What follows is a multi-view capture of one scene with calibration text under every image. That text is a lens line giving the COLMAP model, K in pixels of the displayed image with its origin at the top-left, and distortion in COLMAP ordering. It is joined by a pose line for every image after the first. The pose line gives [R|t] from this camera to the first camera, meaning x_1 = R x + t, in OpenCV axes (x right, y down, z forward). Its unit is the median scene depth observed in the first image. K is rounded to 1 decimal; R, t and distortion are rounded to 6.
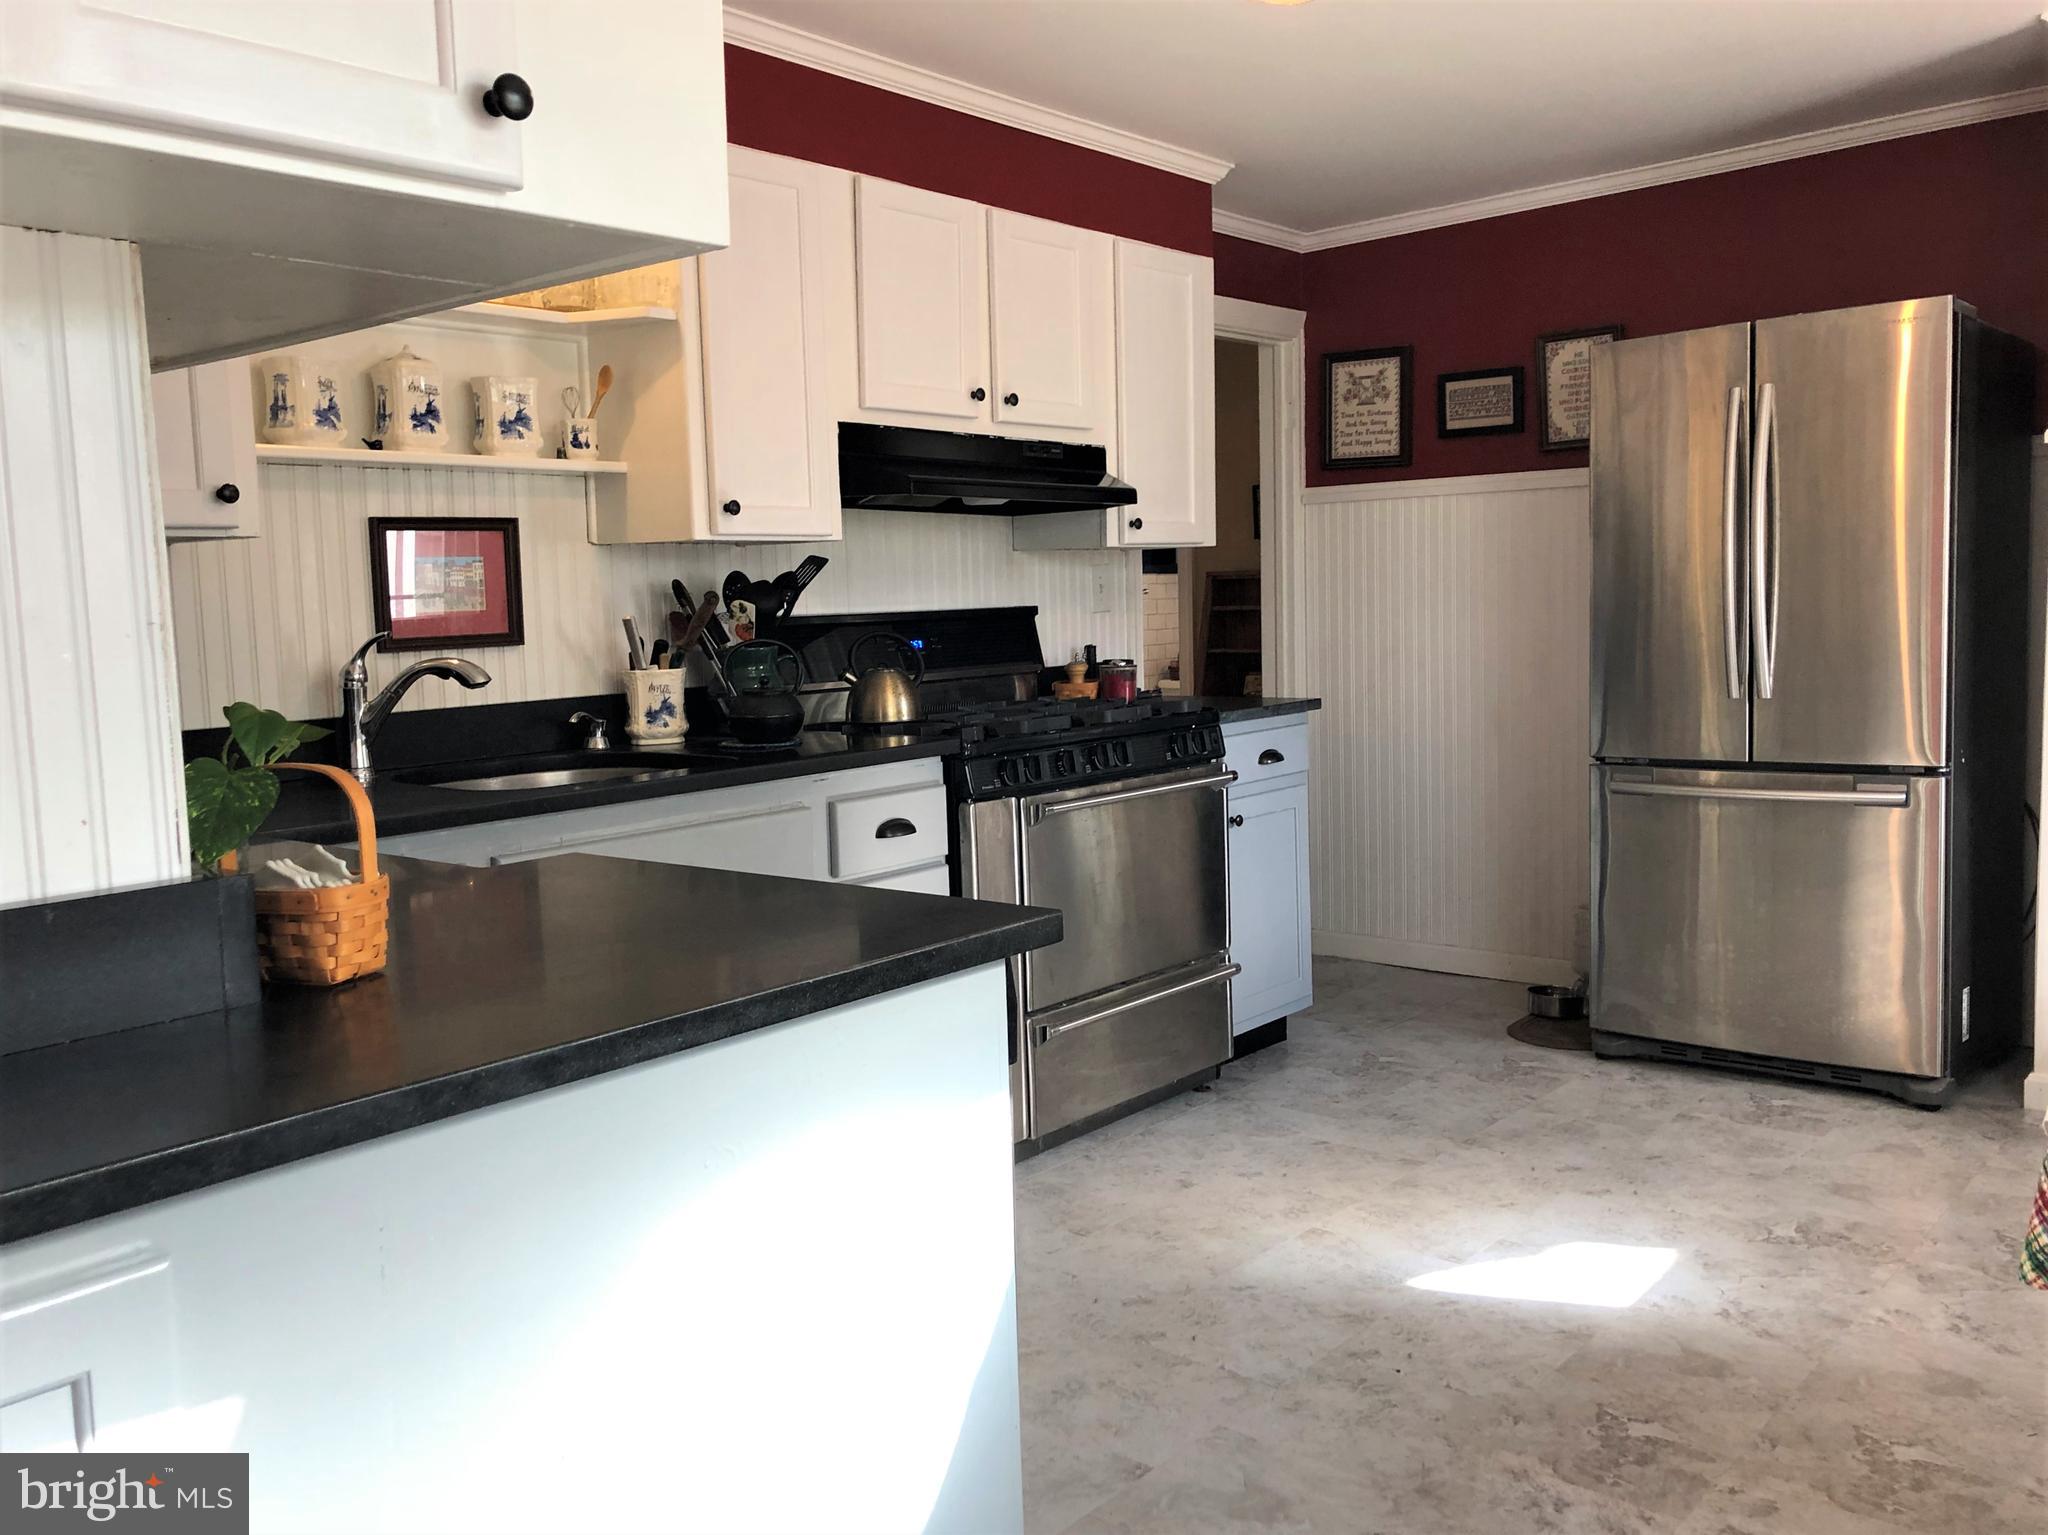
lens RADIAL K [[1724.3, 0, 1082.4], [0, 1724.3, 821.3], [0, 0, 1]] dist [0.130193, -0.387694]
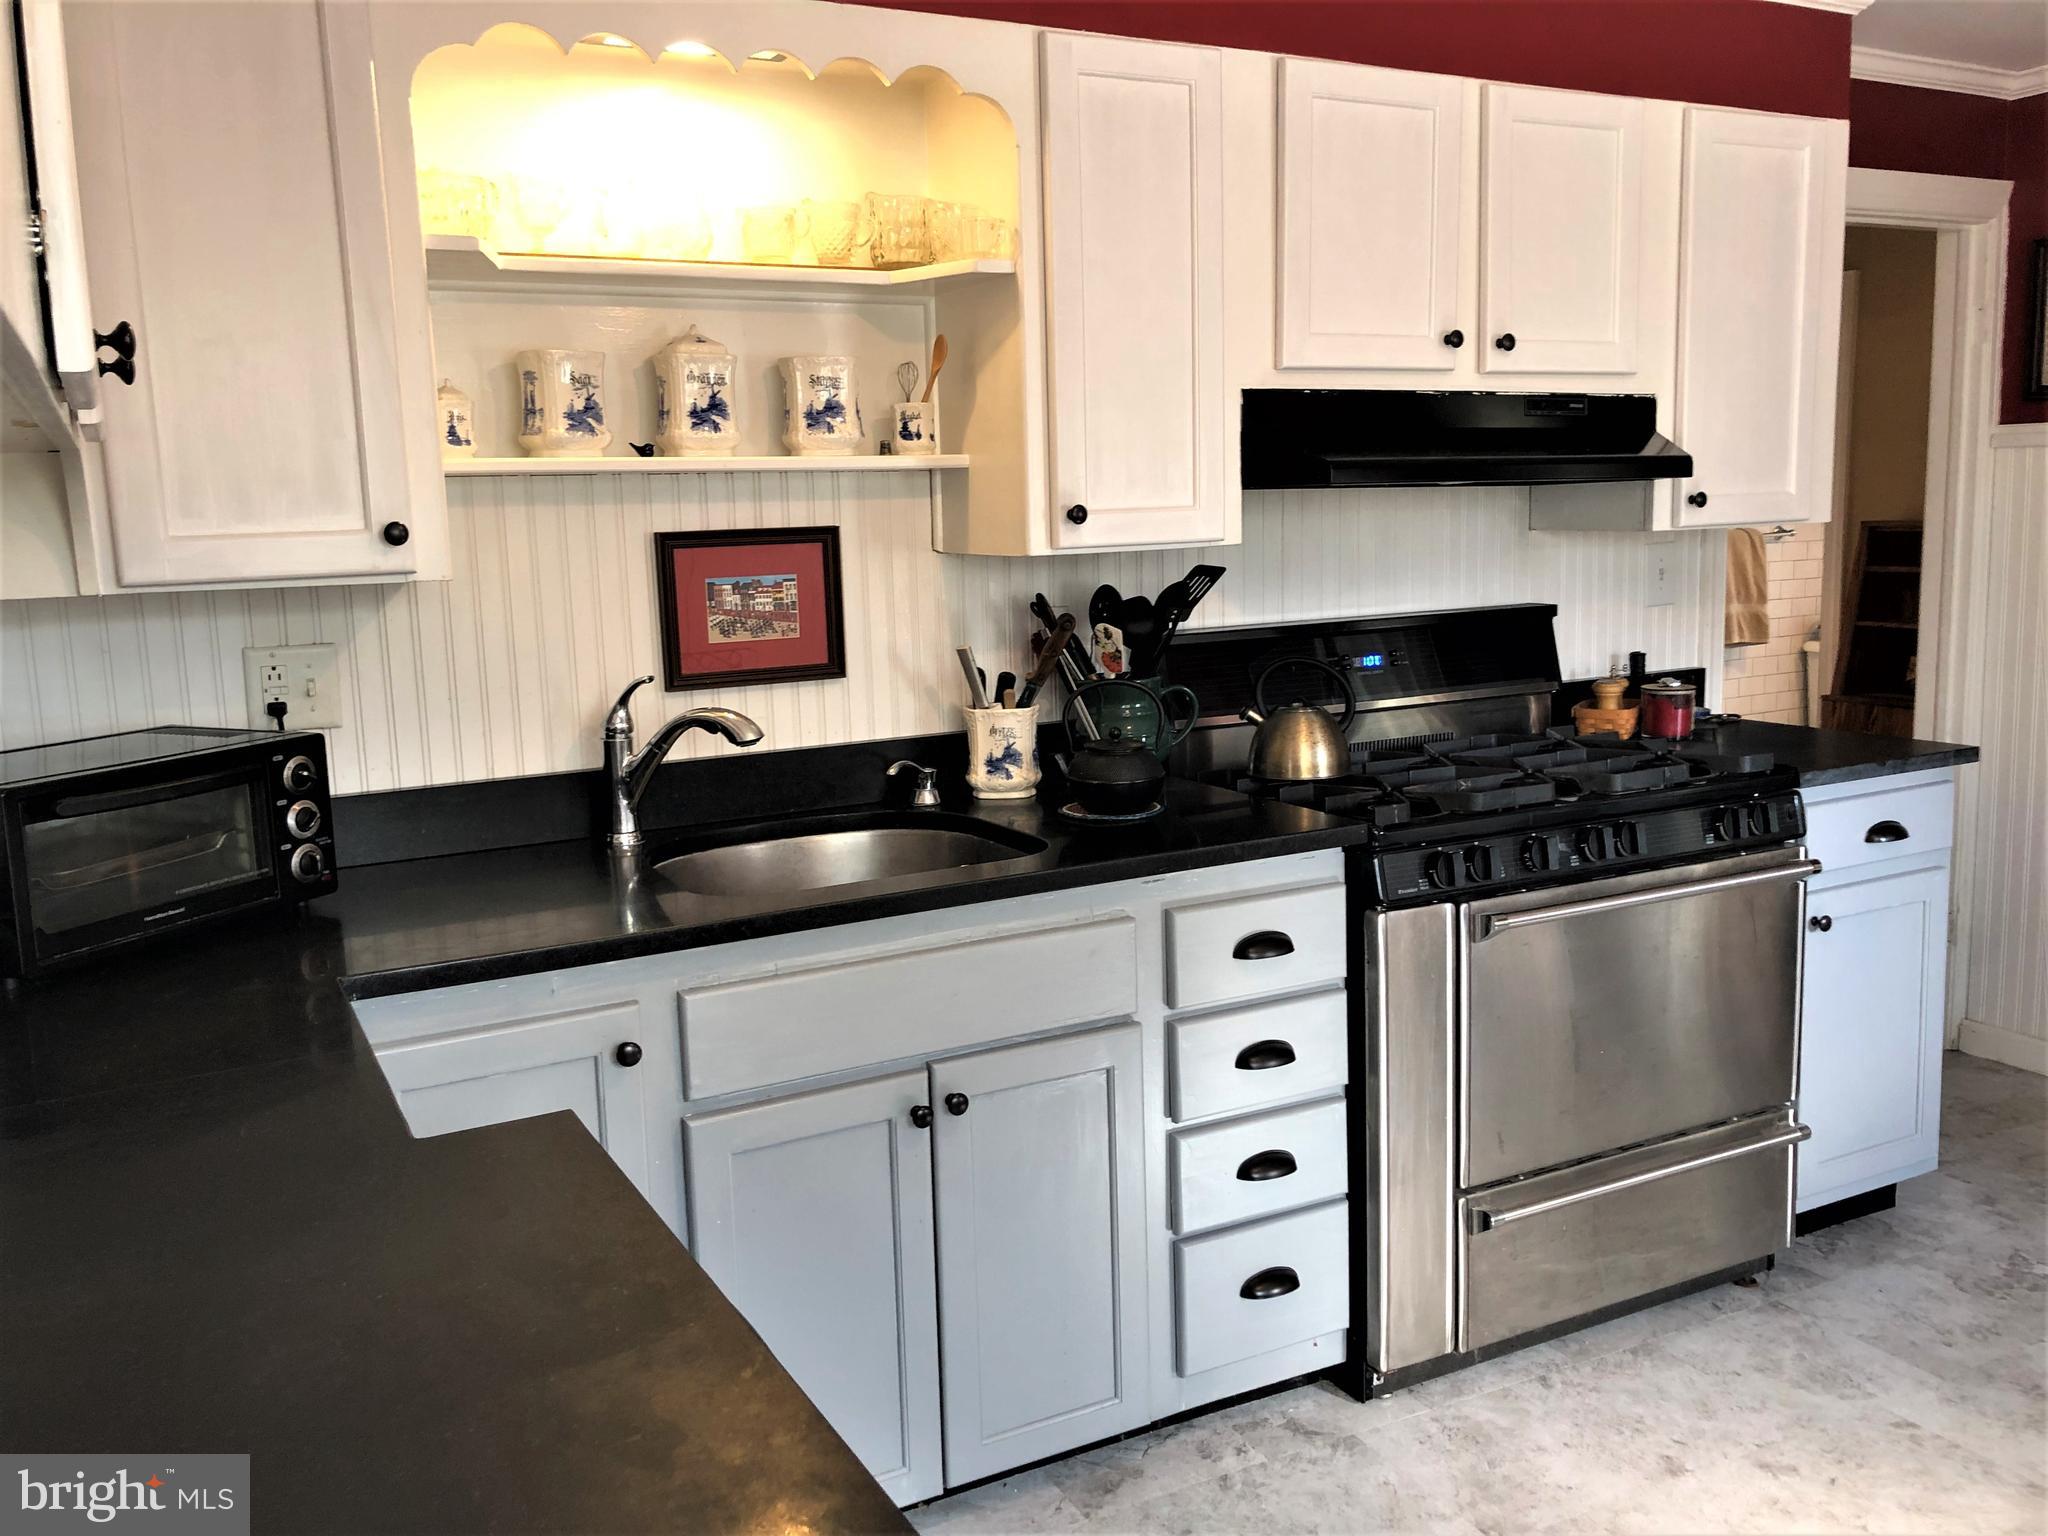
lens RADIAL K [[1696.4, 0, 1024.0], [0, 1696.4, 768.0], [0, 0, 1]] dist [0.010305, -0.019879]
pose [[0.911484, 0.066949, -0.405851, 0.082421], [-0.050810, 0.997435, 0.050426, -0.097081], [0.408186, -0.025341, 0.912547, 0.278730]]
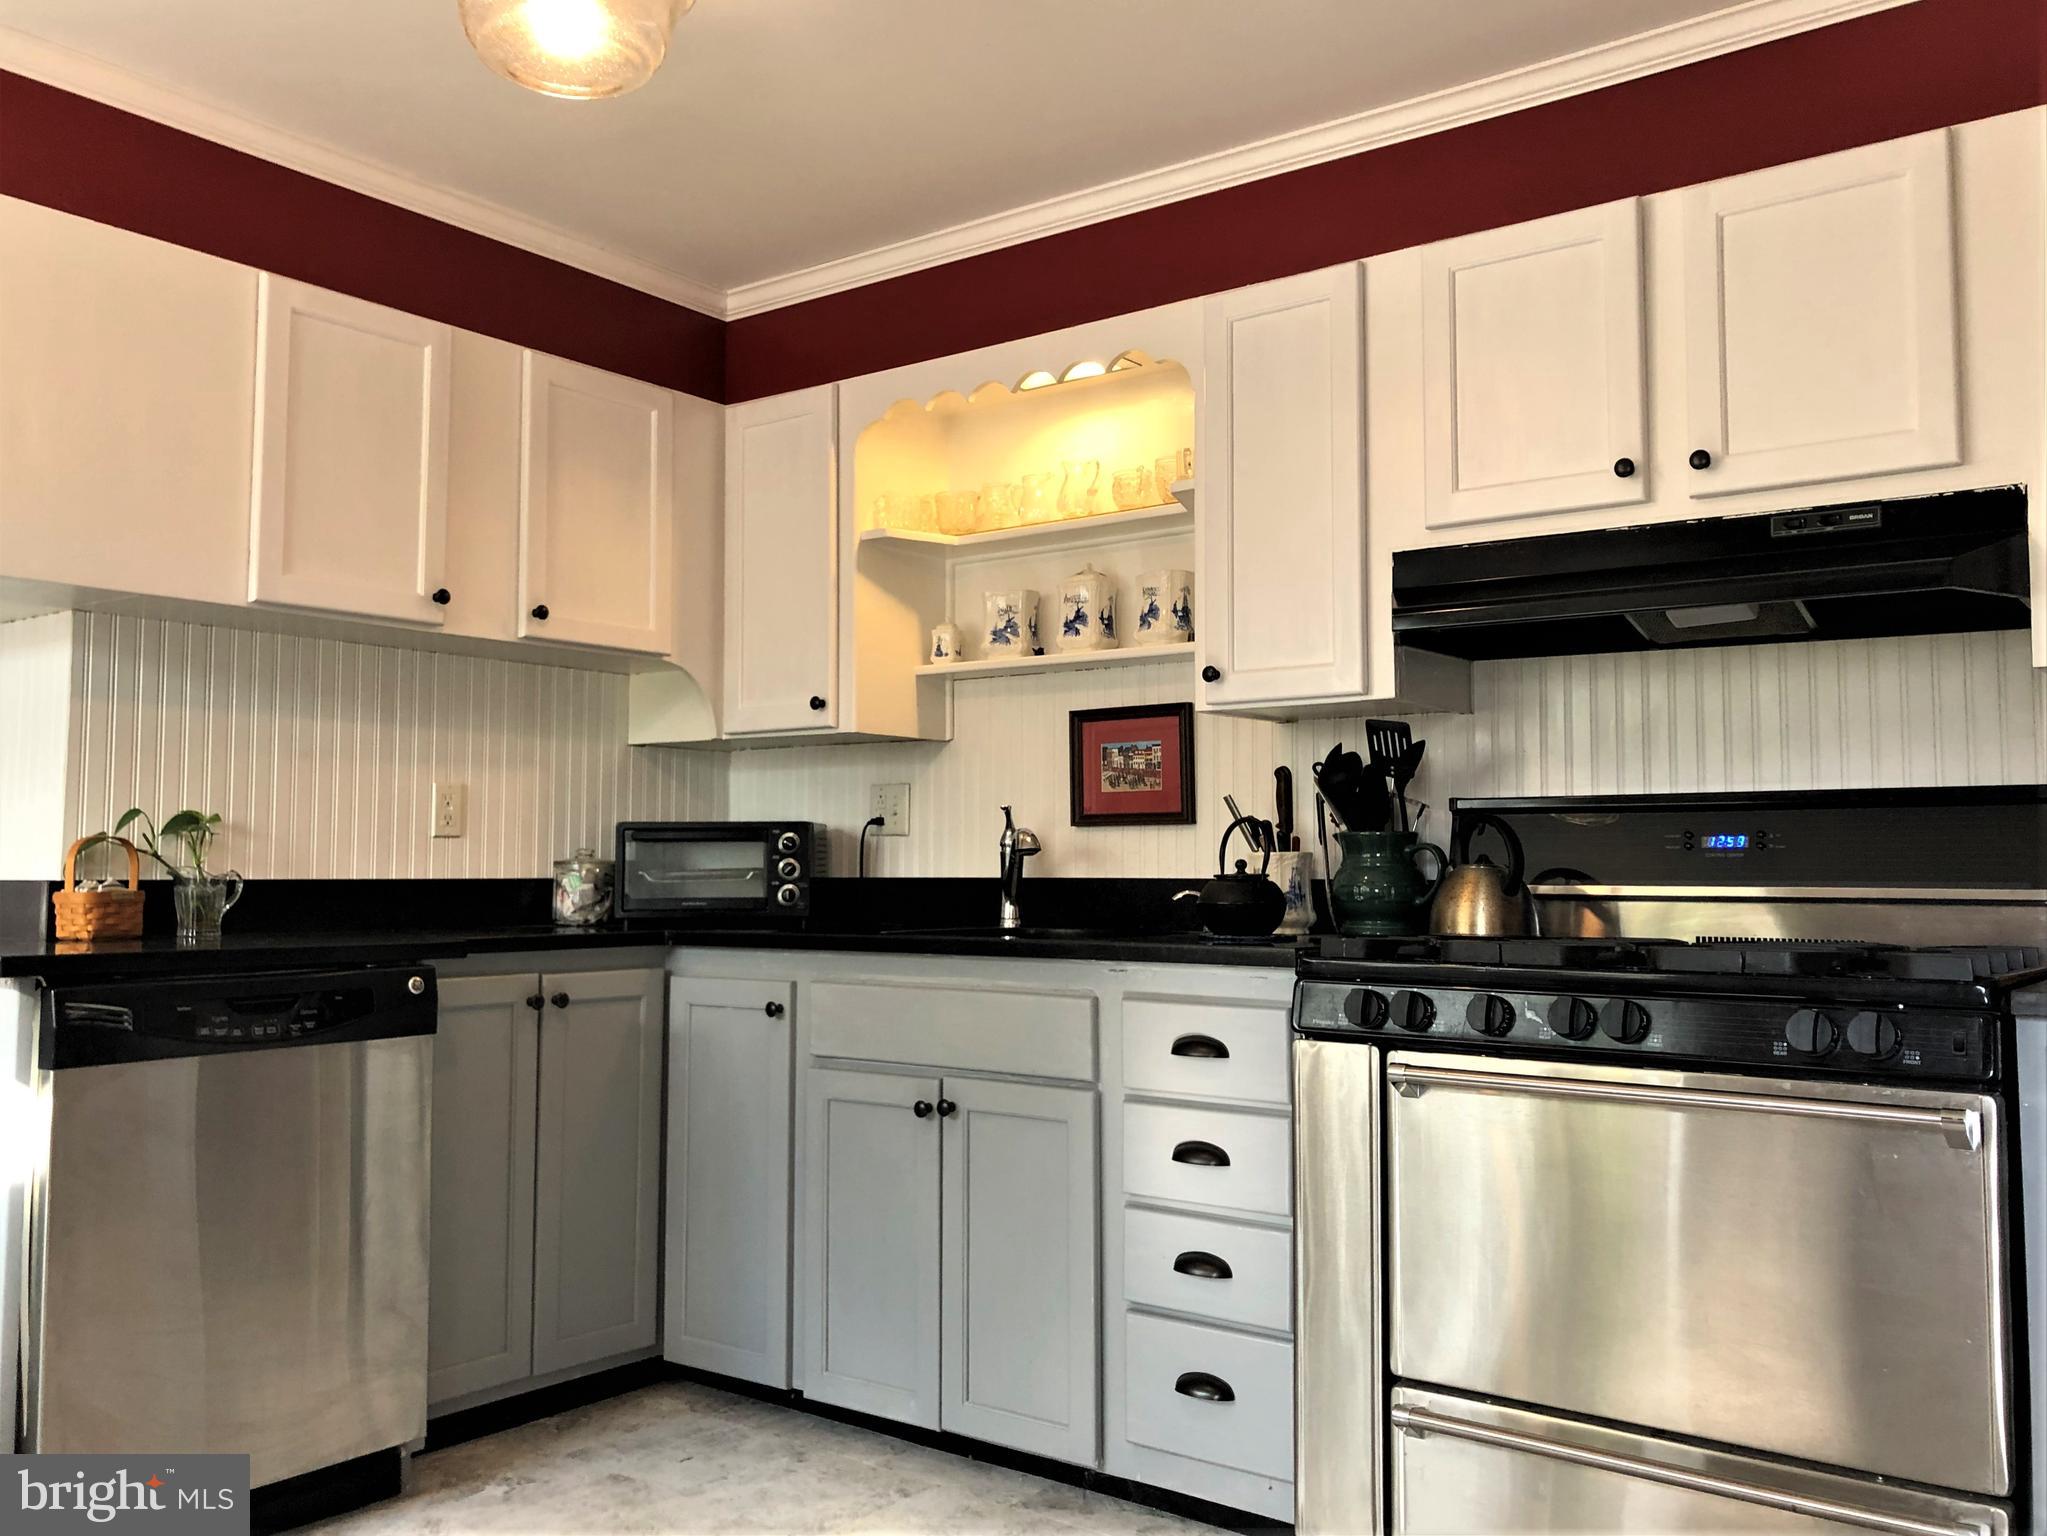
lens RADIAL K [[1695.5, 0, 1023.5], [0, 1695.5, 768.0], [0, 0, 1]] dist [0.010305, -0.019879]
pose [[0.007527, -0.029543, -0.999535, 0.637950], [-0.132451, 0.990727, -0.030280, -0.084932], [0.991161, 0.132617, 0.003544, 0.840807]]
